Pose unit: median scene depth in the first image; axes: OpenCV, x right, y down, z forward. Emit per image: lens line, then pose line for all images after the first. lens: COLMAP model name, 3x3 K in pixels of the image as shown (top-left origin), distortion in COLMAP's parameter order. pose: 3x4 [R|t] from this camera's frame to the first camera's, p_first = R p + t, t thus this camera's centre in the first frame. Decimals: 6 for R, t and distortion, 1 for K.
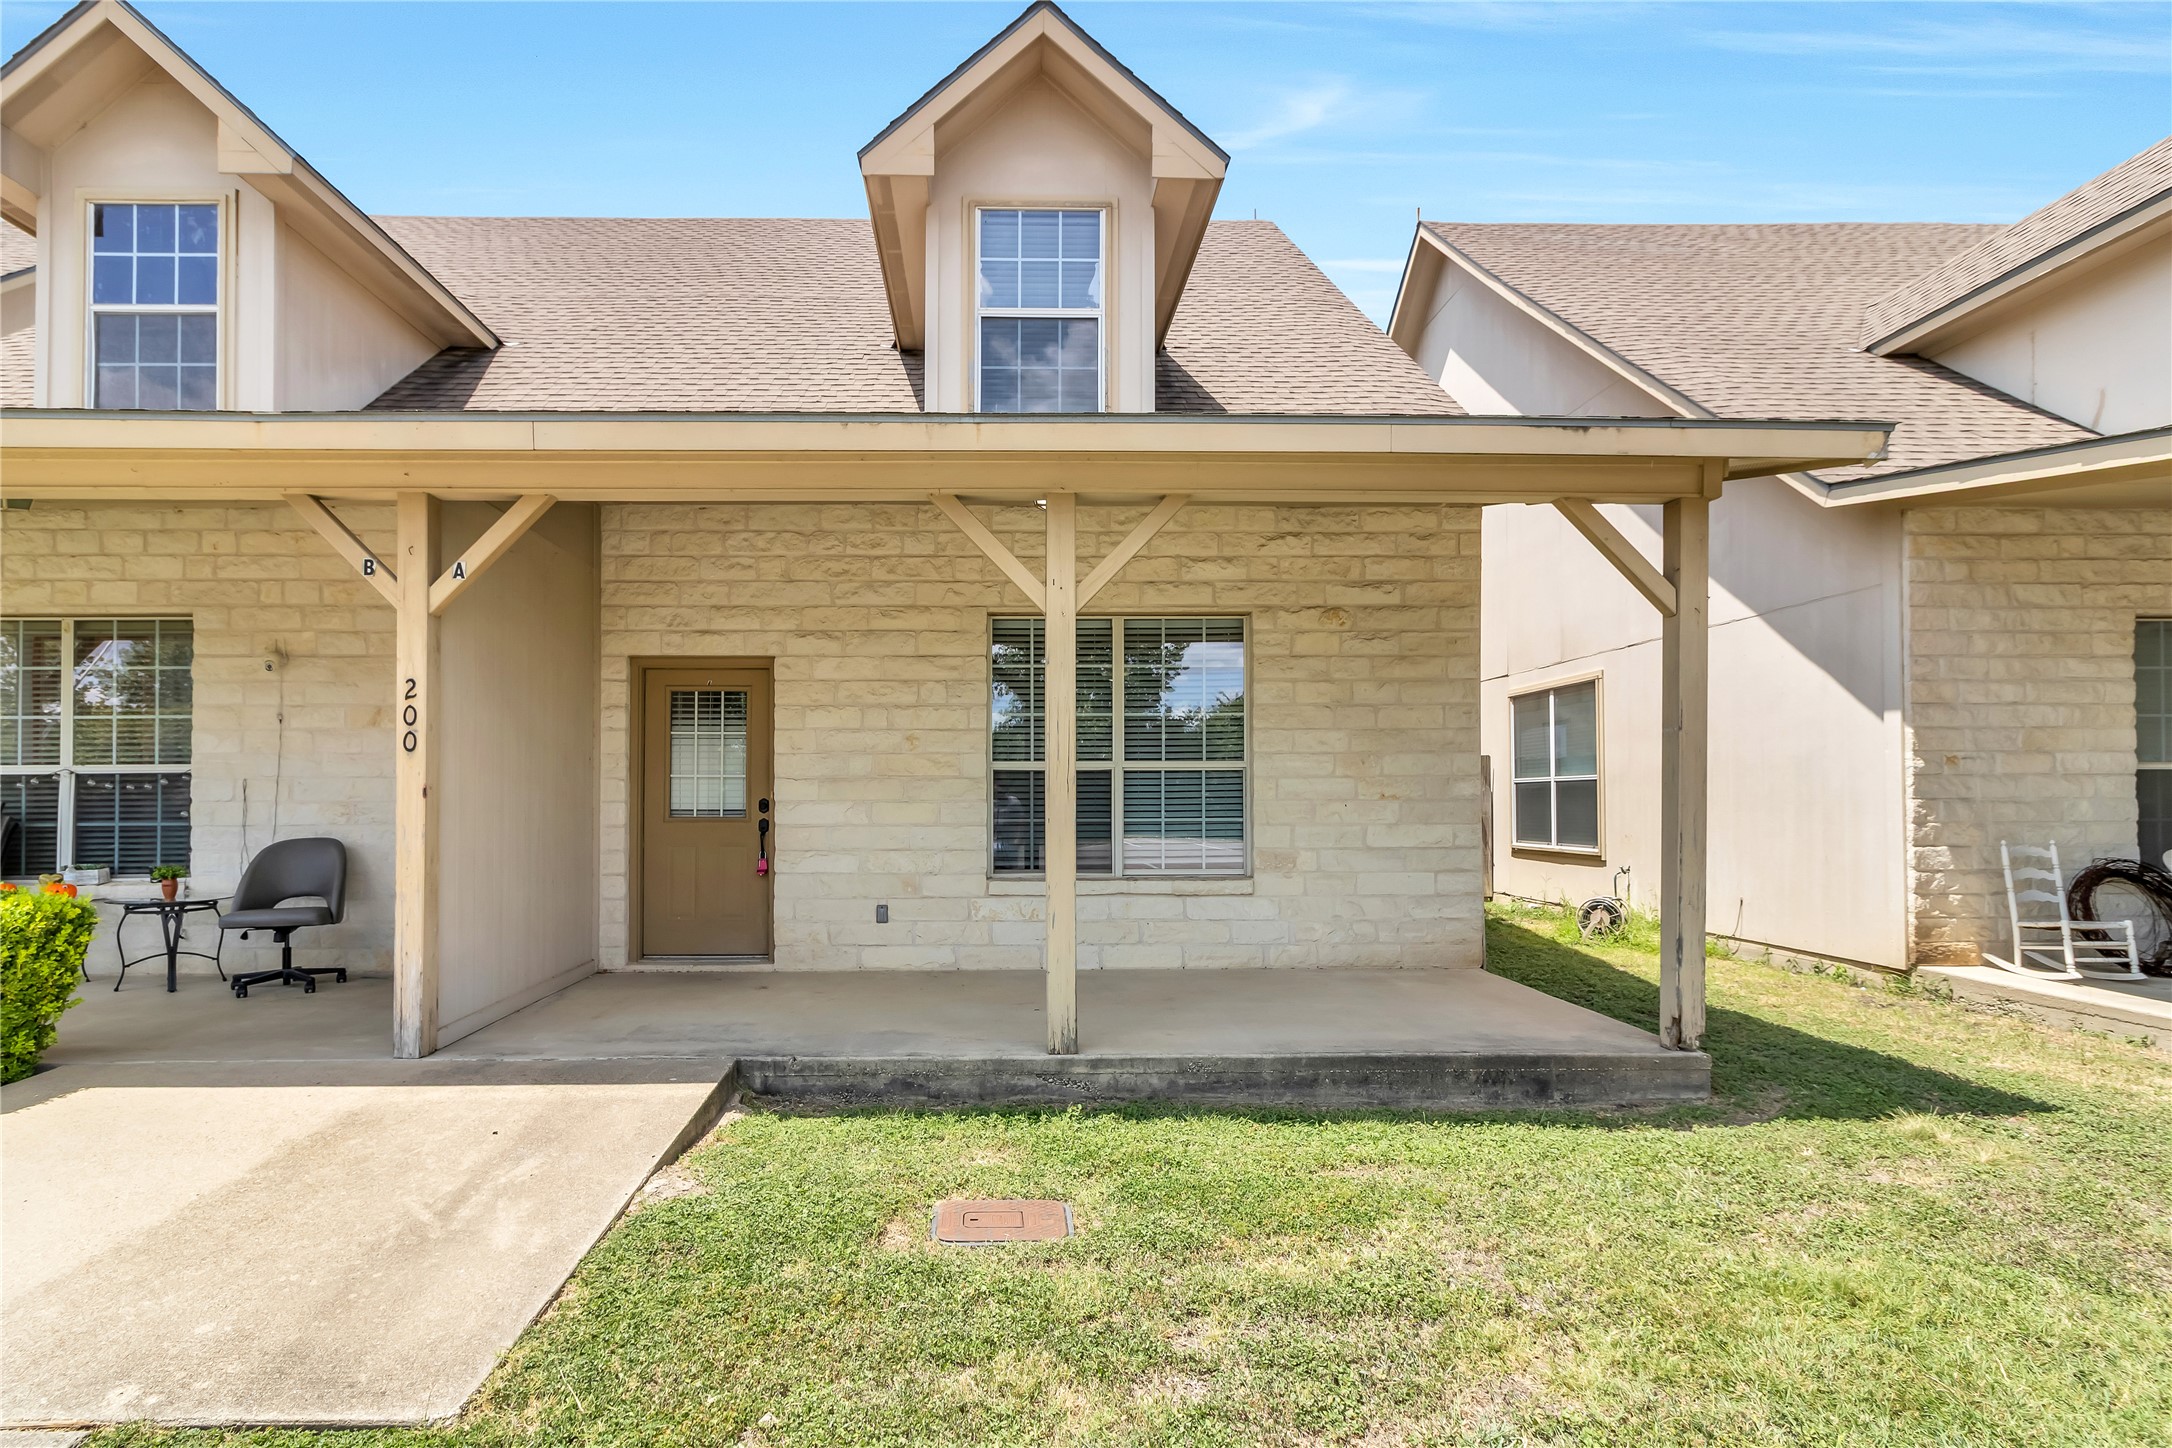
lens RADIAL K [[1023.4, 0, 1083.7], [0, 1023.4, 802.1], [0, 0, 1]] dist [0.001745, 0.000431]
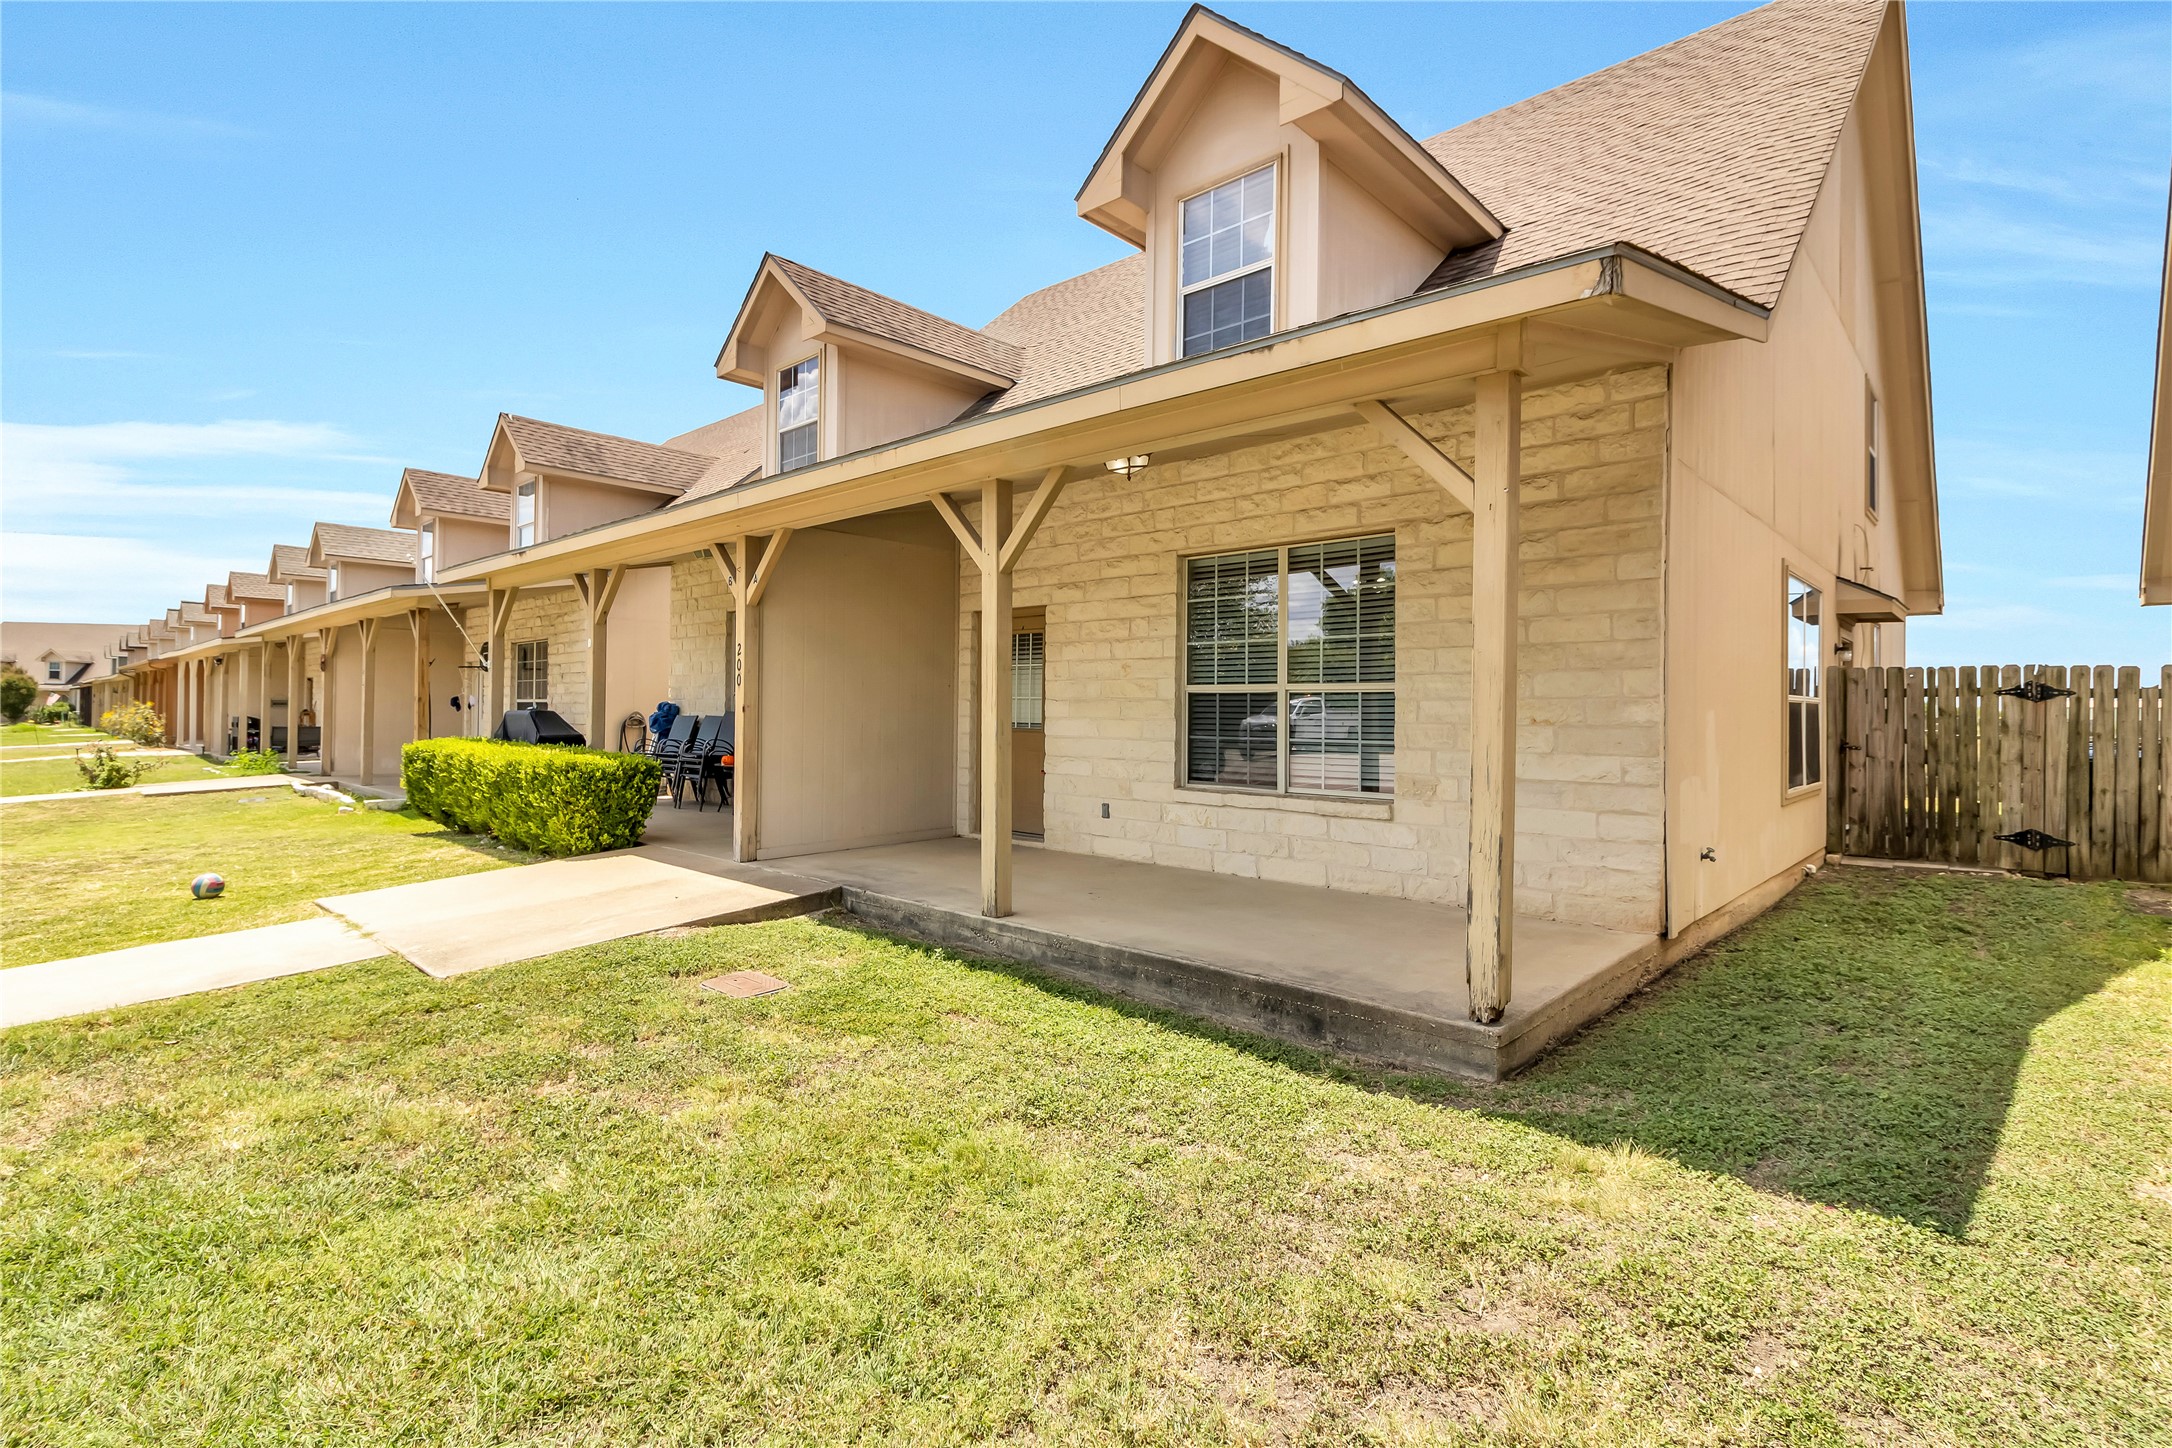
lens RADIAL K [[1024.6, 0, 1086.0], [0, 1024.6, 724.0], [0, 0, 1]] dist [0.002105, 0.000143]
pose [[0.718591, 0.018103, -0.695197, 0.631574], [-0.013828, 0.999835, 0.011743, -0.008388], [0.695295, 0.001175, 0.718723, 0.104551]]
